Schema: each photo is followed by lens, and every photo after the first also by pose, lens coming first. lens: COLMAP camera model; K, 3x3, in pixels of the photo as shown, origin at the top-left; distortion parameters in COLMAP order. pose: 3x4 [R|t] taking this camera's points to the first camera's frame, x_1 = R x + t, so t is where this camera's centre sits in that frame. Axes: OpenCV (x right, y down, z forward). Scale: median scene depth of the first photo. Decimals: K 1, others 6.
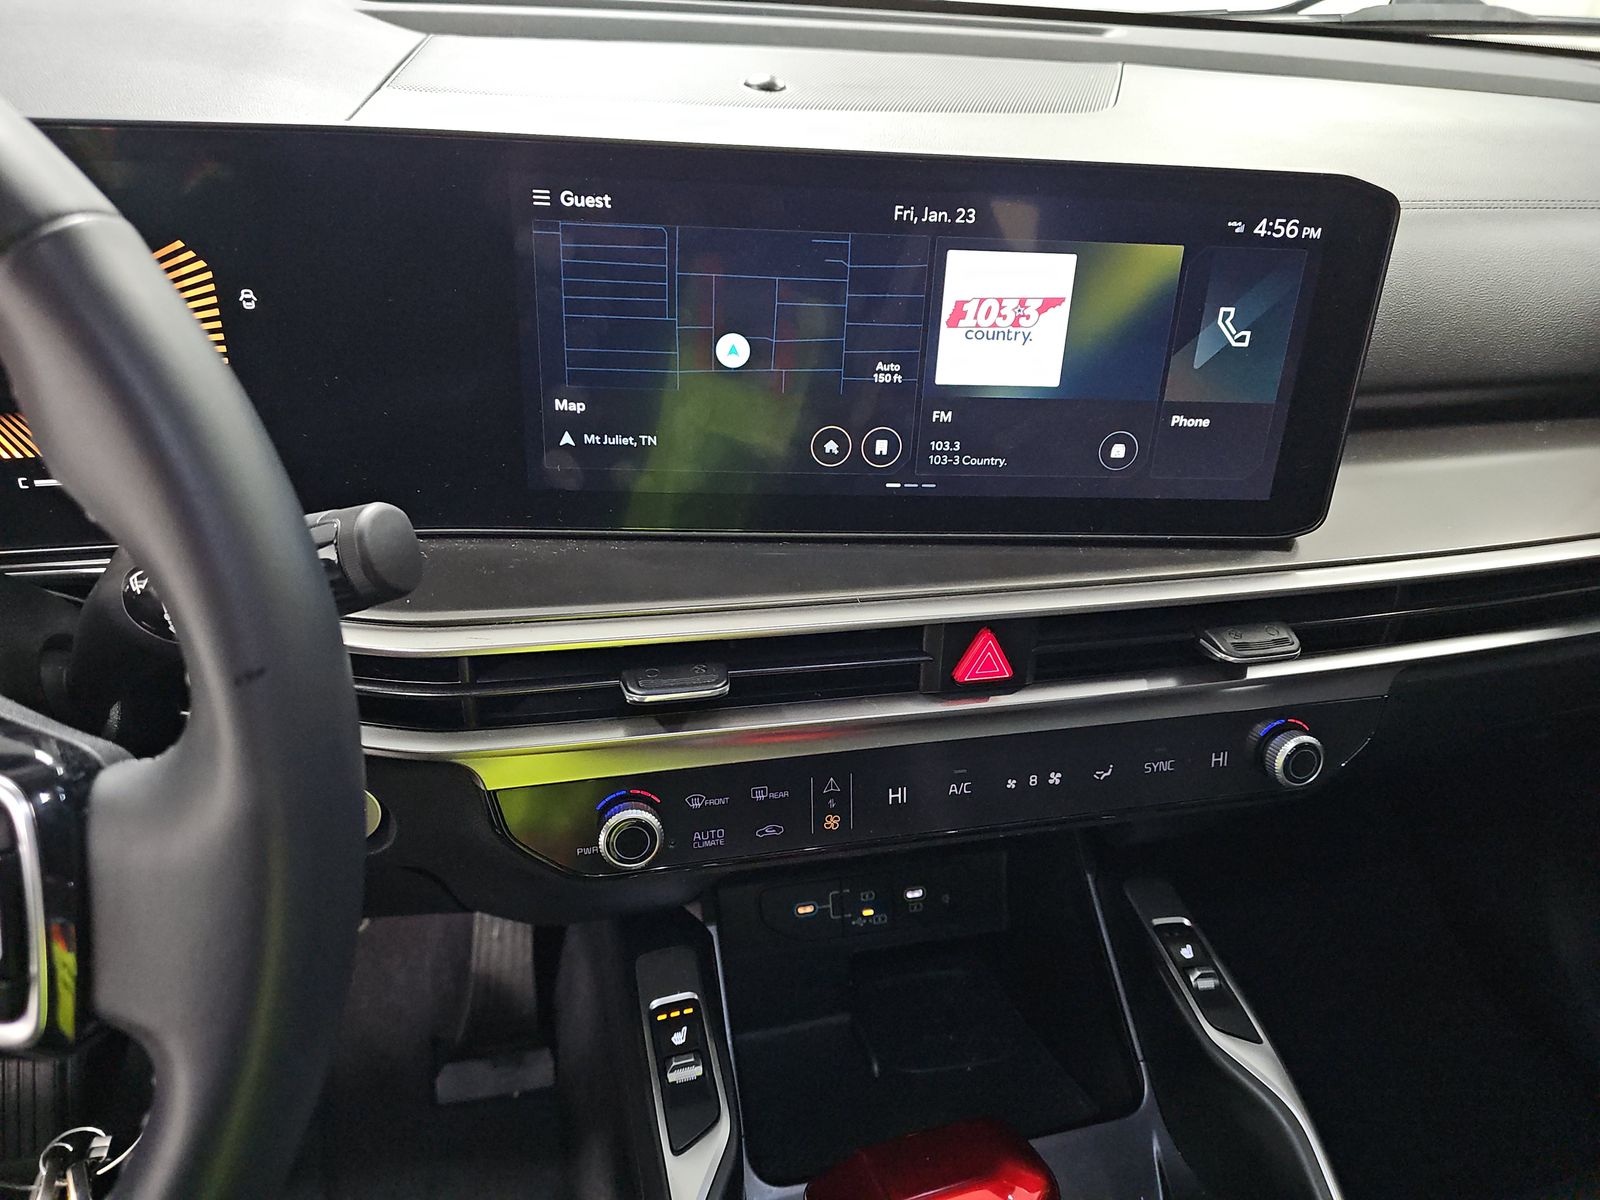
lens RADIAL K [[1039.9, 0, 804.8], [0, 1039.9, 614.4], [0, 0, 1]] dist [0.028323, -0.000383]
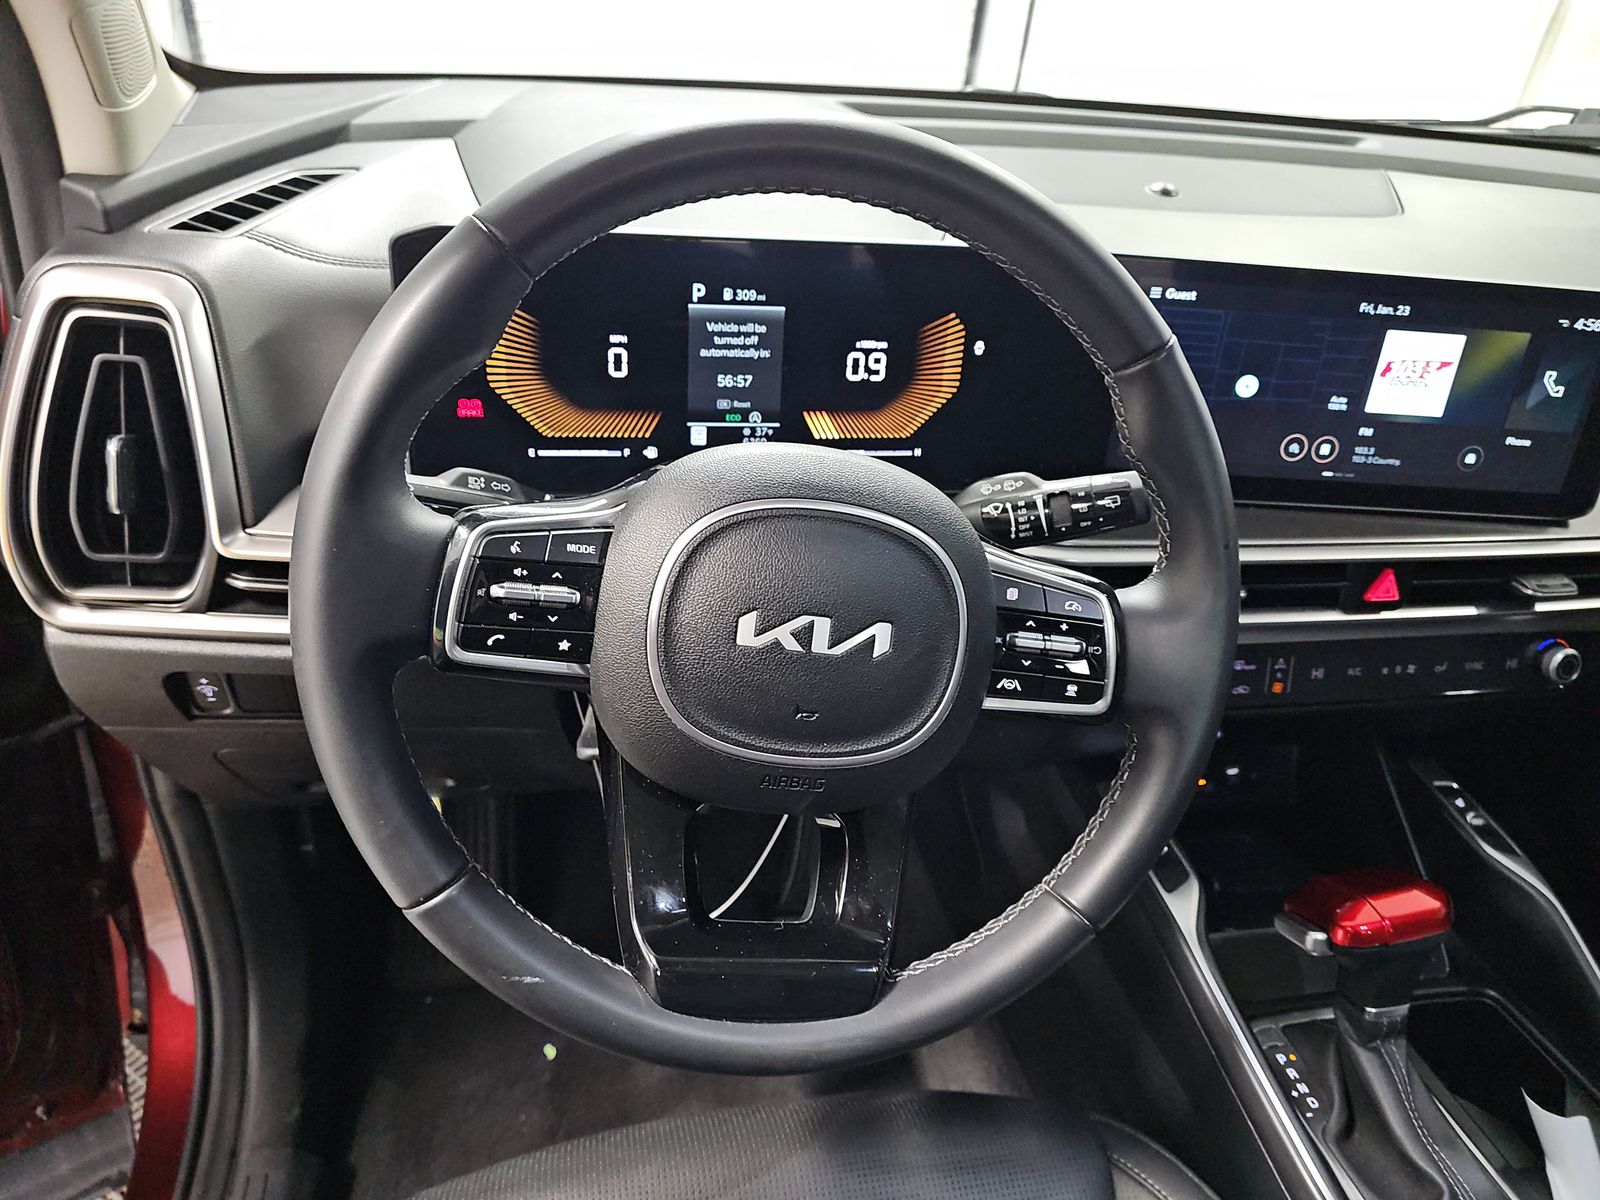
lens RADIAL K [[1052.8, 0, 800.0], [0, 1052.8, 600.0], [0, 0, 1]] dist [0.003253, 0.002224]
pose [[0.999048, 0.042924, -0.007754, -0.695035], [-0.042954, 0.999070, -0.003697, 0.106389], [0.007588, 0.004027, 0.999963, -0.598260]]
